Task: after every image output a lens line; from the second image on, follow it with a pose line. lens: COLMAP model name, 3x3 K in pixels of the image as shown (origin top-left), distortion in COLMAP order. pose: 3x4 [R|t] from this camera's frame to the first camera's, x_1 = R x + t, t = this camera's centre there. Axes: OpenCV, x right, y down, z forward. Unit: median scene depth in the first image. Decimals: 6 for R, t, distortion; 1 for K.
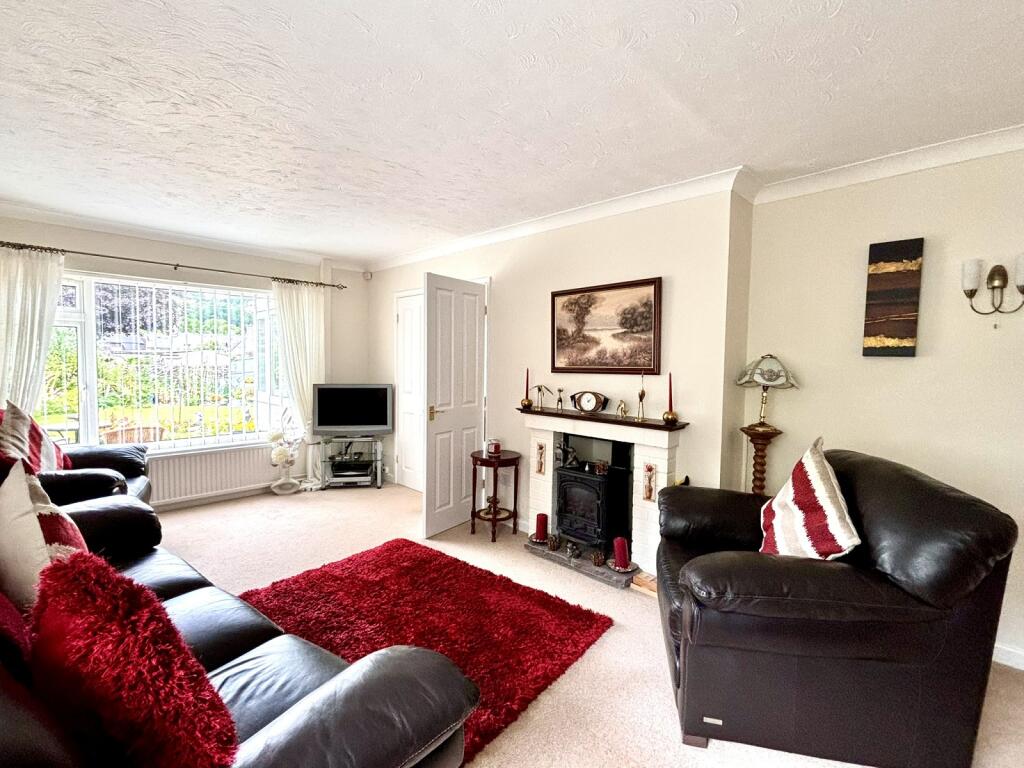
lens RADIAL K [[465.8, 0, 512.0], [0, 465.8, 384.0], [0, 0, 1]] dist [-0.000285, -0.000149]
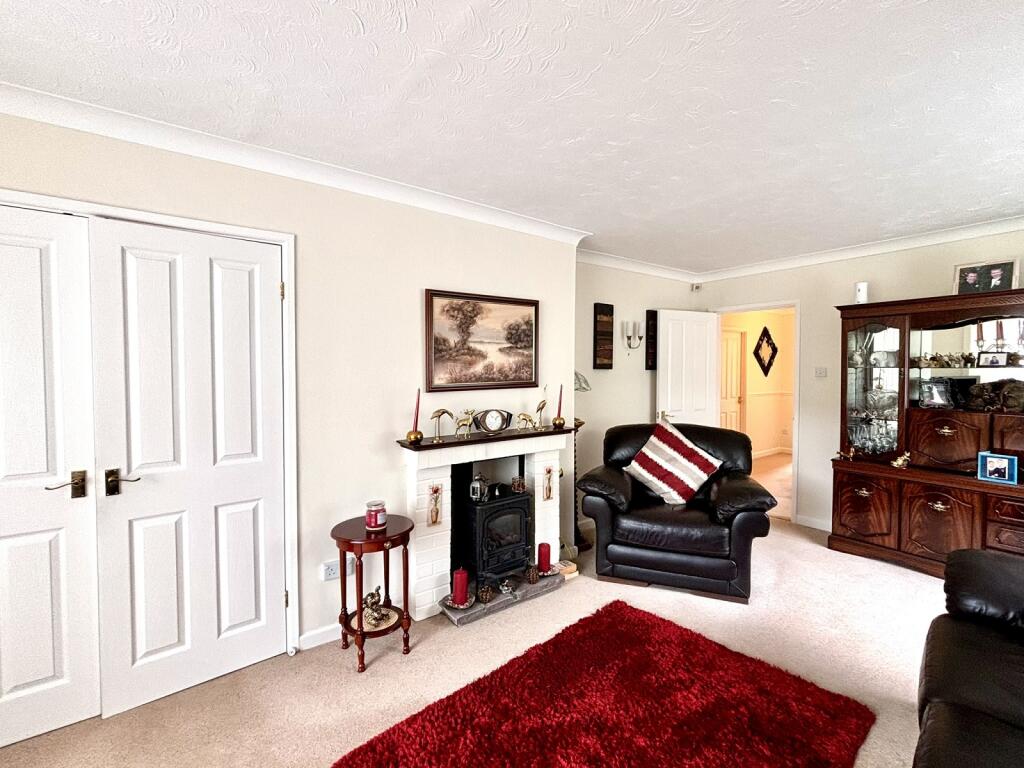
lens RADIAL K [[465.8, 0, 512.0], [0, 465.8, 384.0], [0, 0, 1]] dist [-0.000285, -0.000149]
pose [[0.147829, -0.039377, 0.988229, -0.734860], [0.056423, 0.997915, 0.031323, -0.060903], [-0.987402, 0.051129, 0.149742, 0.822096]]
